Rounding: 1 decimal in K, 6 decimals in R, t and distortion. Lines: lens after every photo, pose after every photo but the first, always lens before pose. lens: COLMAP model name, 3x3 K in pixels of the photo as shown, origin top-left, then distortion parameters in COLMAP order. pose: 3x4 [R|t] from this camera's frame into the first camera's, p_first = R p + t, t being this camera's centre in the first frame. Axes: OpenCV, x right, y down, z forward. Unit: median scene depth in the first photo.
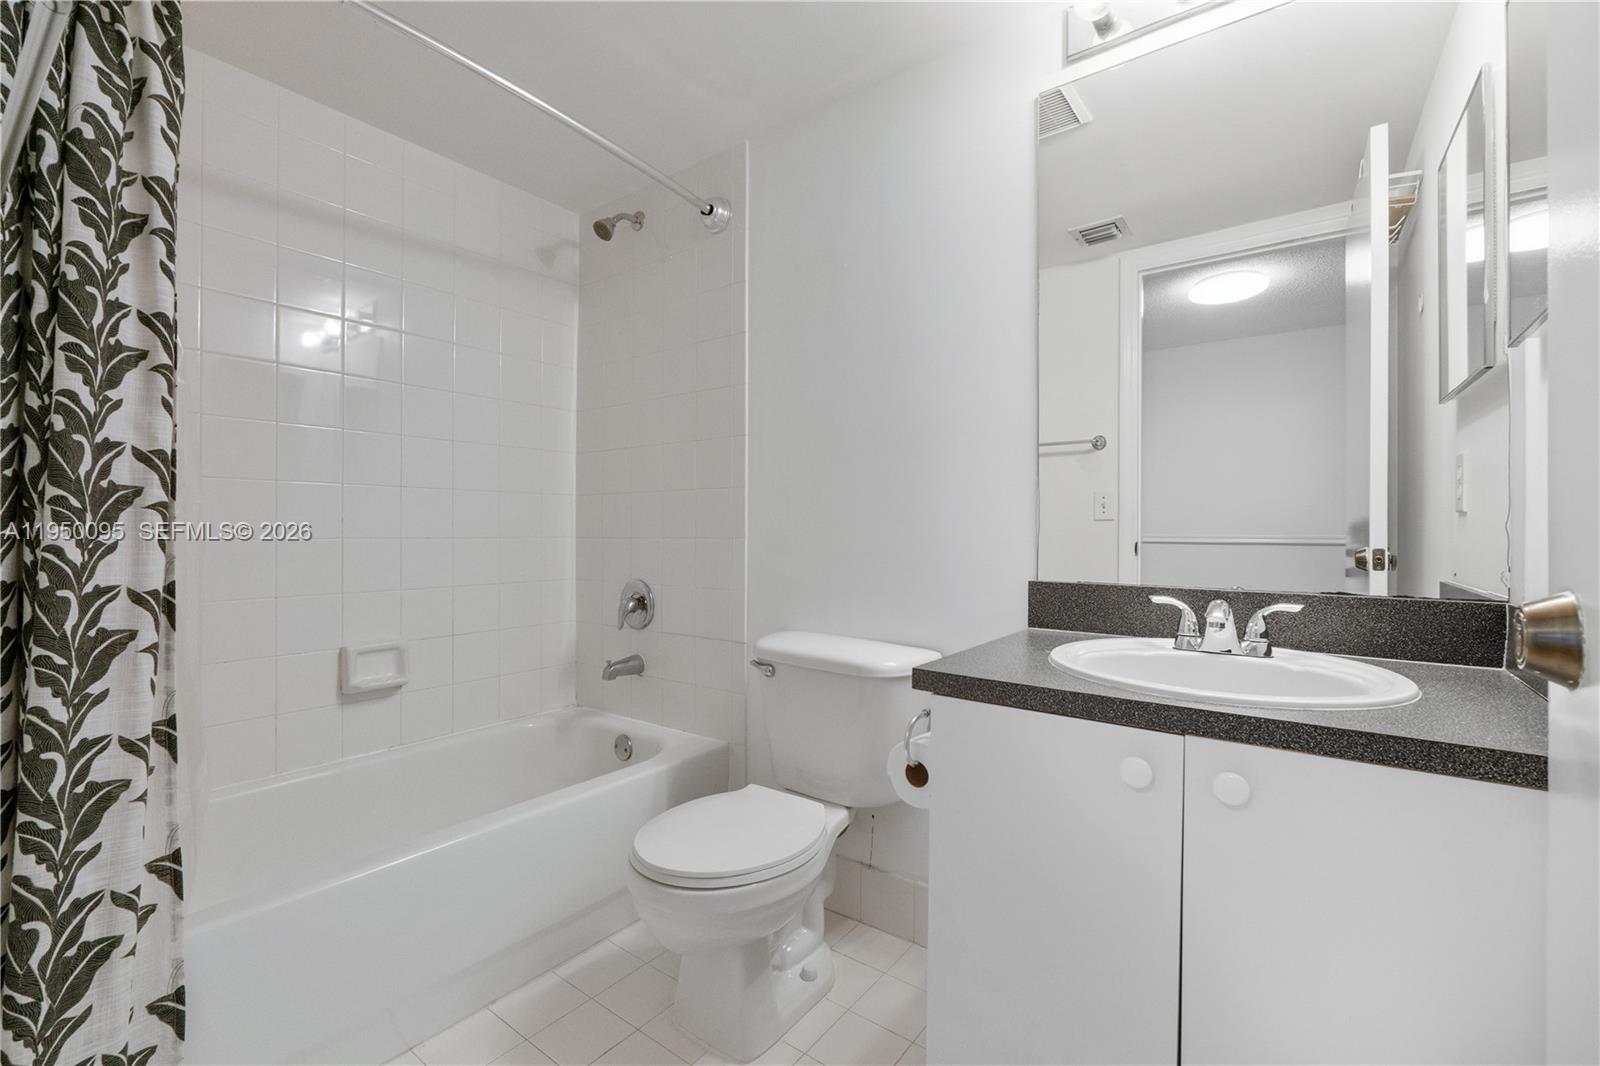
lens RADIAL K [[675.2, 0, 792.0], [0, 675.2, 535.7], [0, 0, 1]] dist [0.000149, 0.002735]
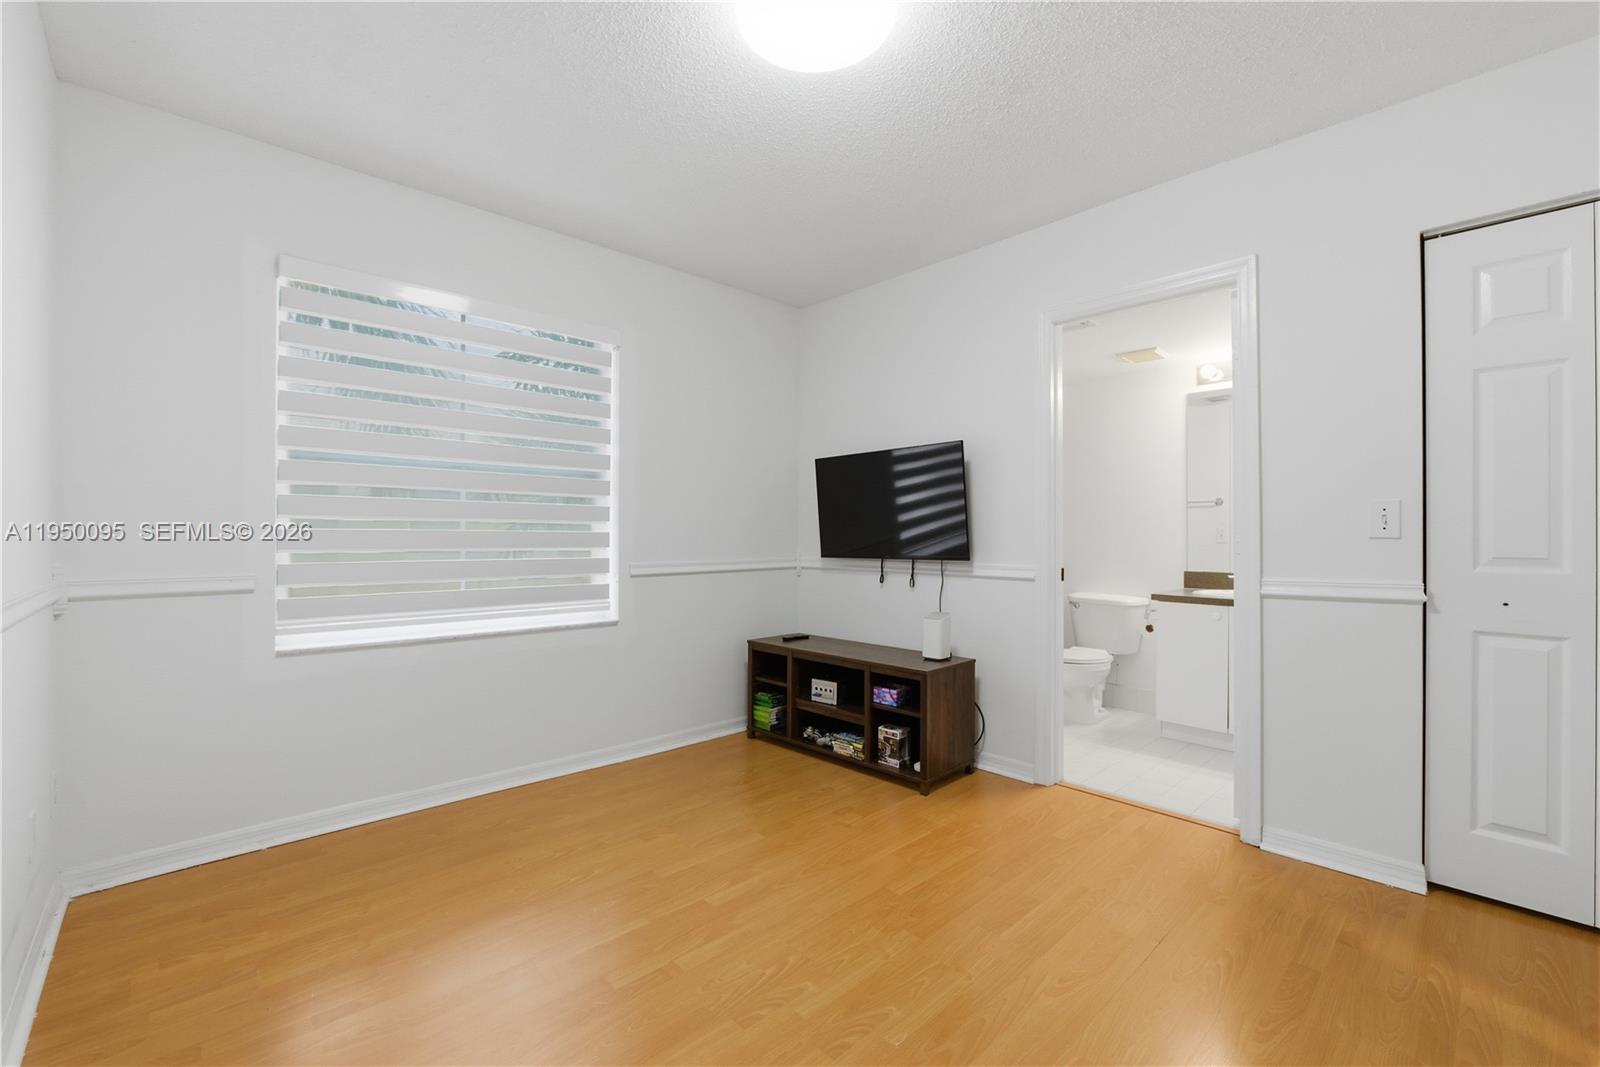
lens RADIAL K [[675.2, 0, 808.7], [0, 675.2, 535.0], [0, 0, 1]] dist [0.000149, 0.002735]
pose [[0.986739, -0.010136, -0.161997, -0.722519], [0.011042, 0.999928, 0.004690, -0.110557], [0.161938, -0.006416, 0.986780, -1.986494]]
